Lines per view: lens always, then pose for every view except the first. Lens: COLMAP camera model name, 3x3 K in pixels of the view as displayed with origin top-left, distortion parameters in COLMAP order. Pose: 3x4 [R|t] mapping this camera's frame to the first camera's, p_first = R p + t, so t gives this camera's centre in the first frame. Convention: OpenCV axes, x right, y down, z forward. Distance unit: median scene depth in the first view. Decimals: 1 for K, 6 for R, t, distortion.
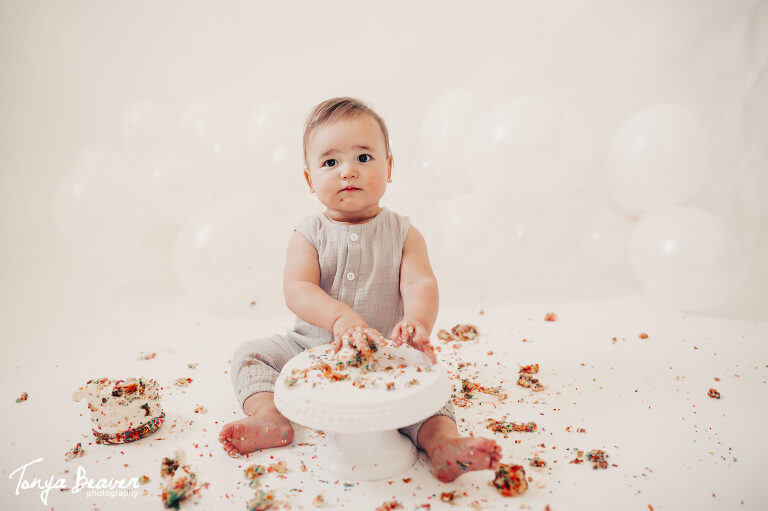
lens RADIAL K [[774.9, 0, 384.0], [0, 774.9, 255.5], [0, 0, 1]] dist [-0.006415, 0.008766]
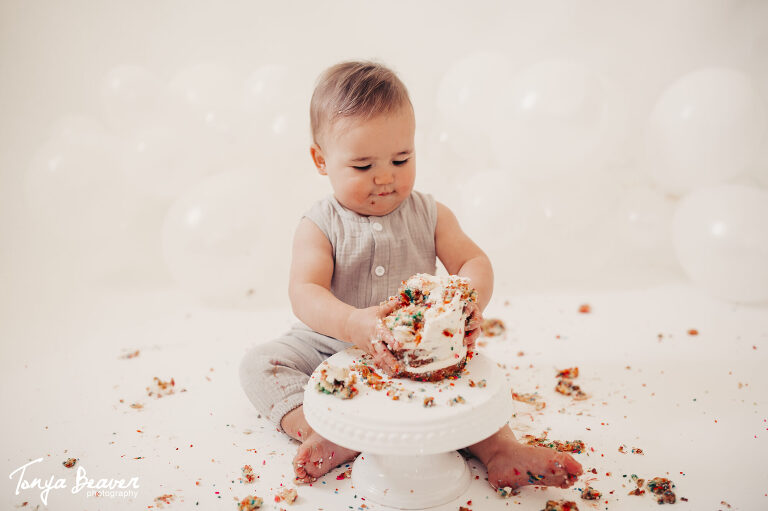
lens RADIAL K [[782.0, 0, 384.0], [0, 782.0, 255.5], [0, 0, 1]] dist [0.008066, -0.015055]
pose [[0.999994, 0.003148, 0.001609, -0.021872], [-0.003200, 0.999452, 0.032946, -0.013892], [-0.001505, -0.032951, 0.999456, 0.132488]]
